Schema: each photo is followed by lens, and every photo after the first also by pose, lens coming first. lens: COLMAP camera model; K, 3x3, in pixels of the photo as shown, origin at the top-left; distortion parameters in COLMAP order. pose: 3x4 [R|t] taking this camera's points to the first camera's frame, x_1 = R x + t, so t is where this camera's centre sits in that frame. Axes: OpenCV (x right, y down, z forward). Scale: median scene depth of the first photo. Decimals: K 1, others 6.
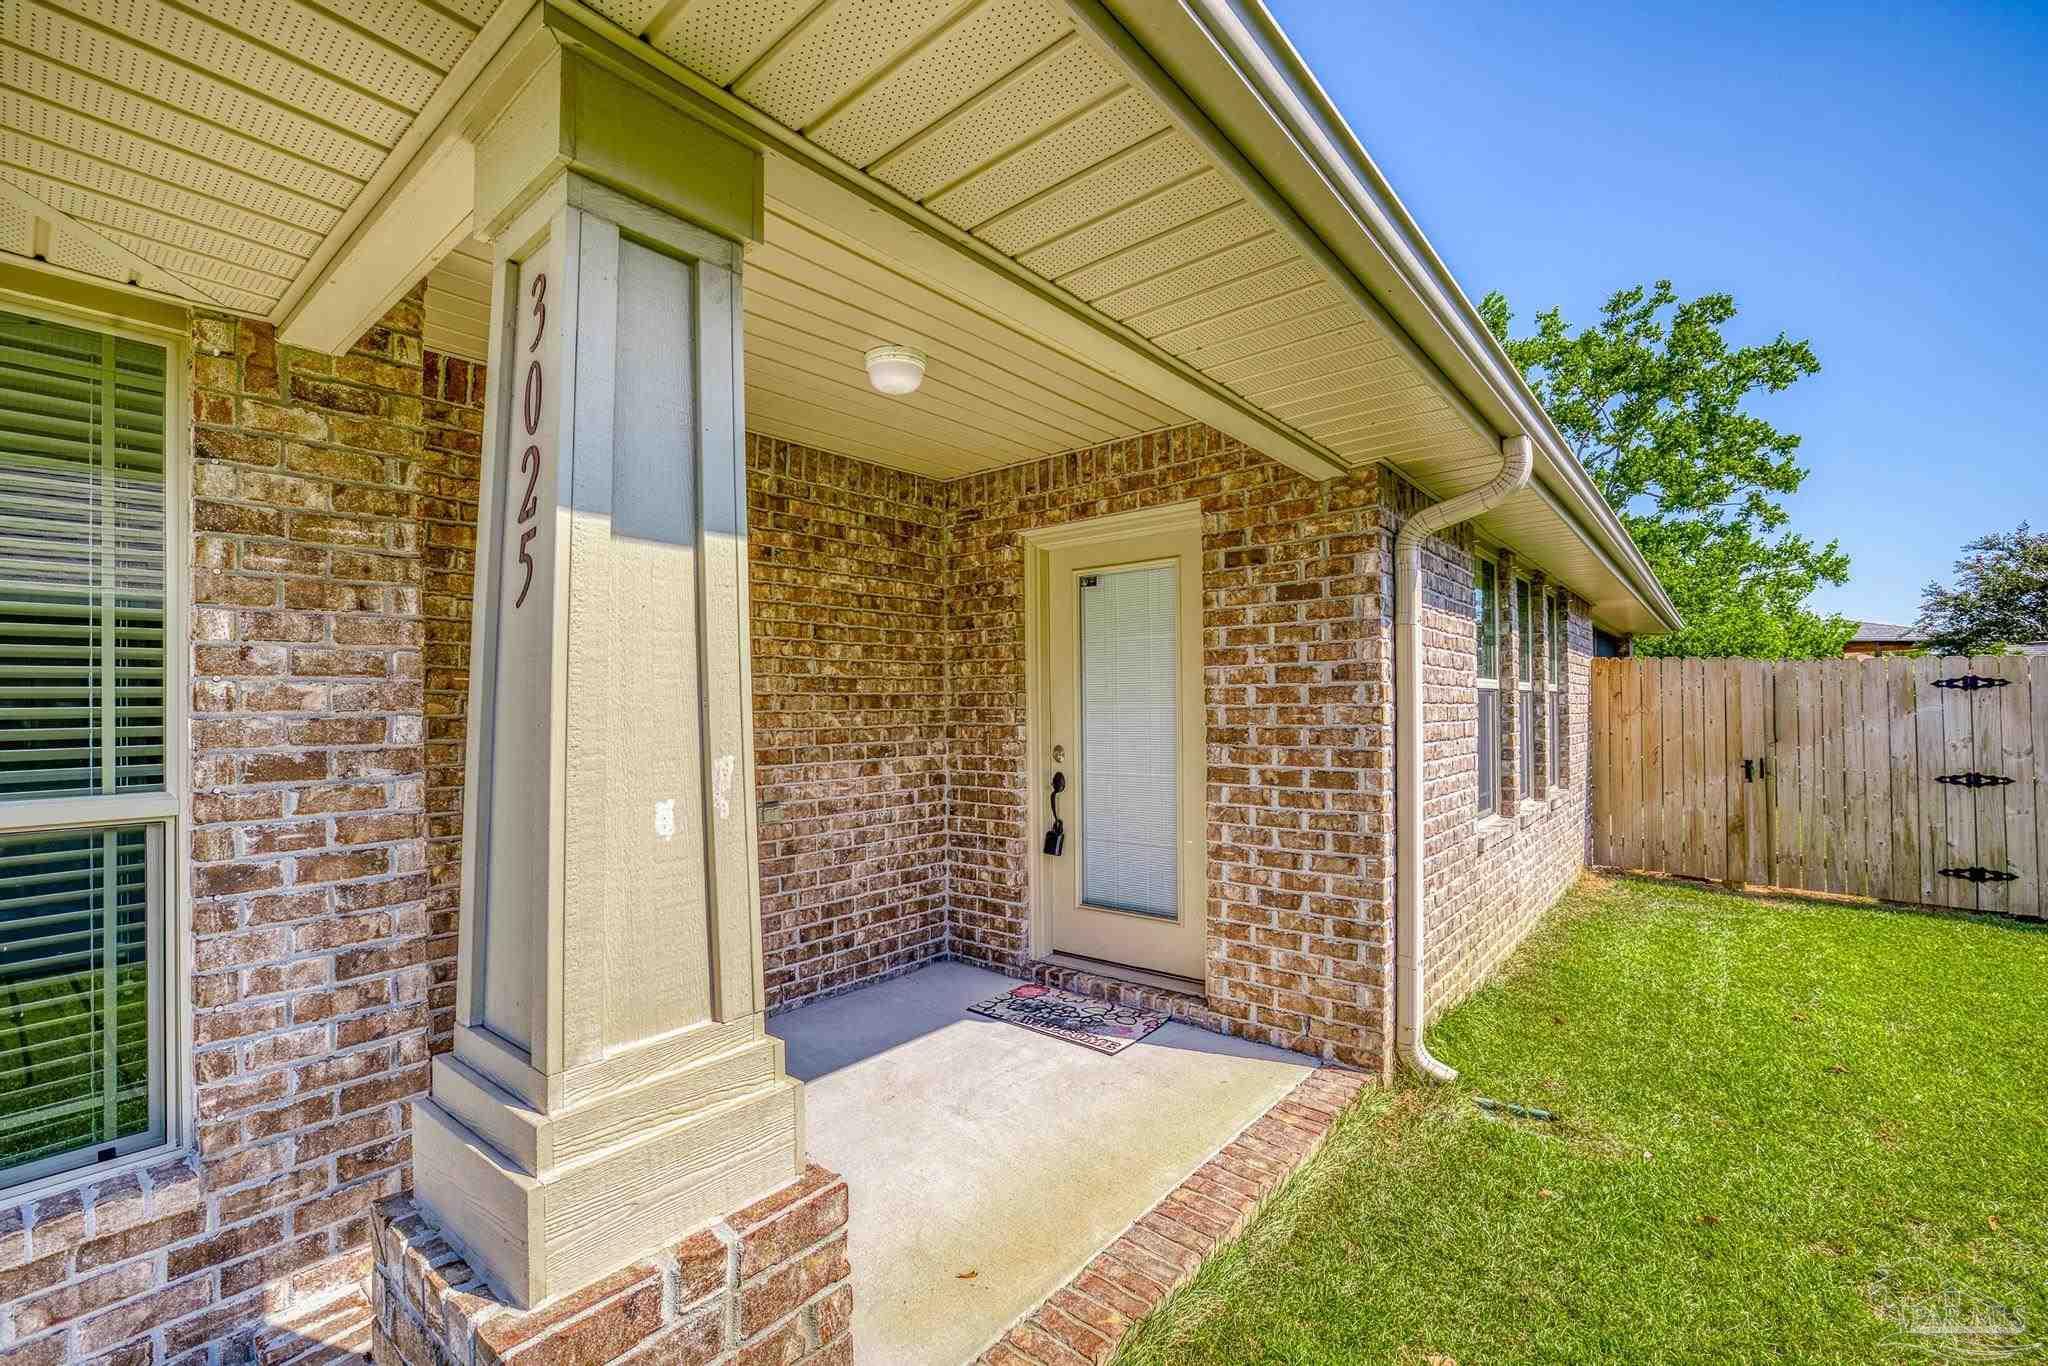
lens RADIAL K [[867.6, 0, 1014.1], [0, 867.6, 695.8], [0, 0, 1]] dist [-0.028350, 0.009904]
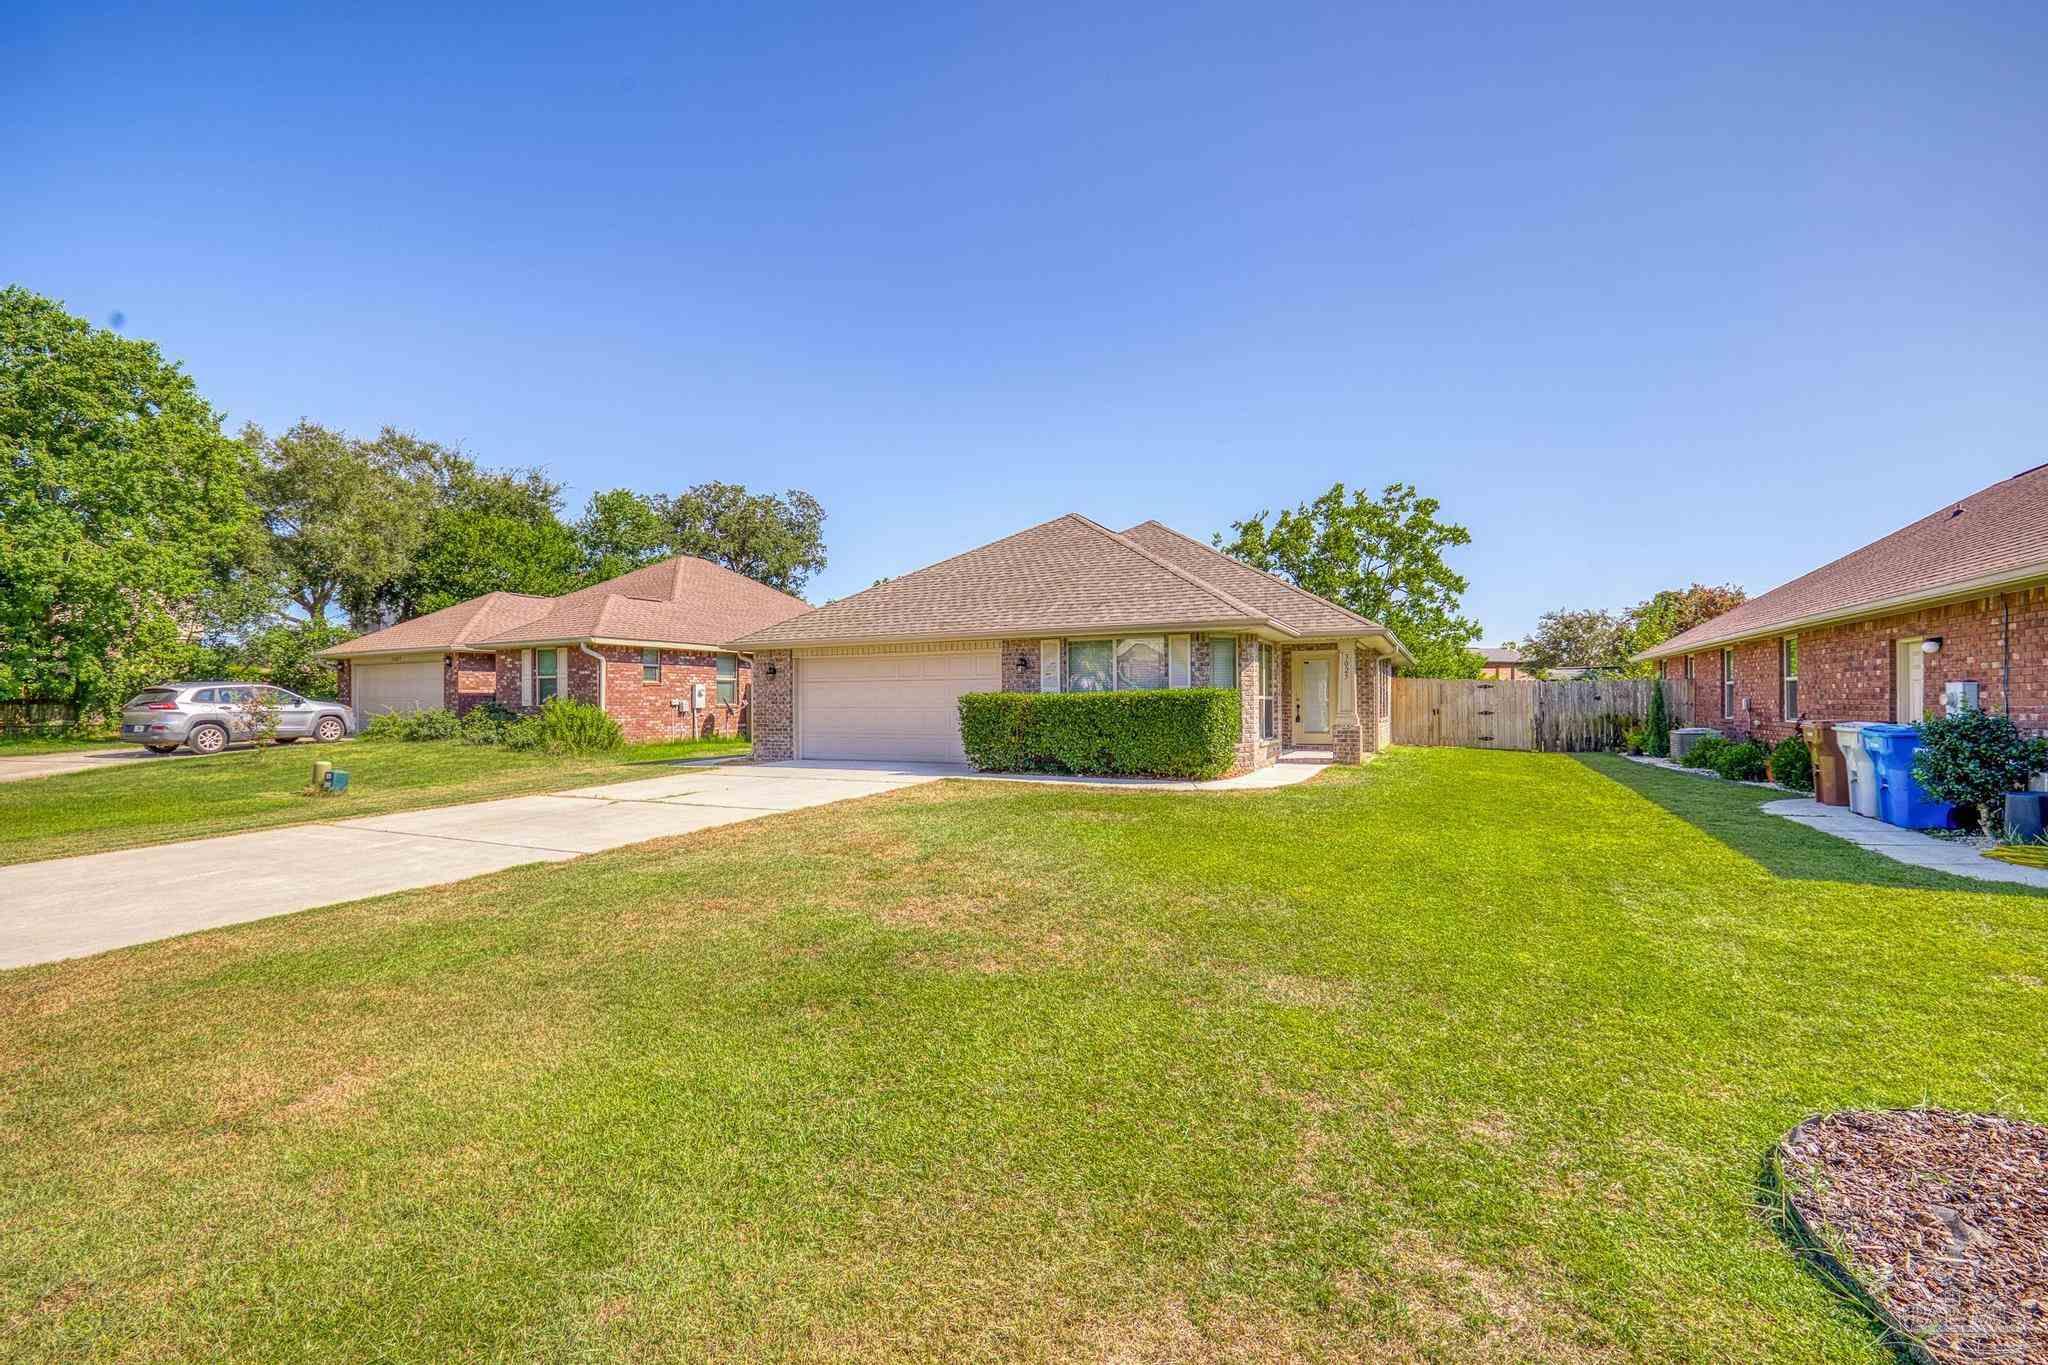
lens RADIAL K [[867.6, 0, 1014.1], [0, 867.6, 695.3], [0, 0, 1]] dist [-0.028350, 0.009904]
pose [[0.972388, 0.013830, 0.232959, -0.649956], [-0.016635, 0.999811, 0.010084, 0.006304], [-0.232776, -0.013681, 0.972434, -0.807692]]
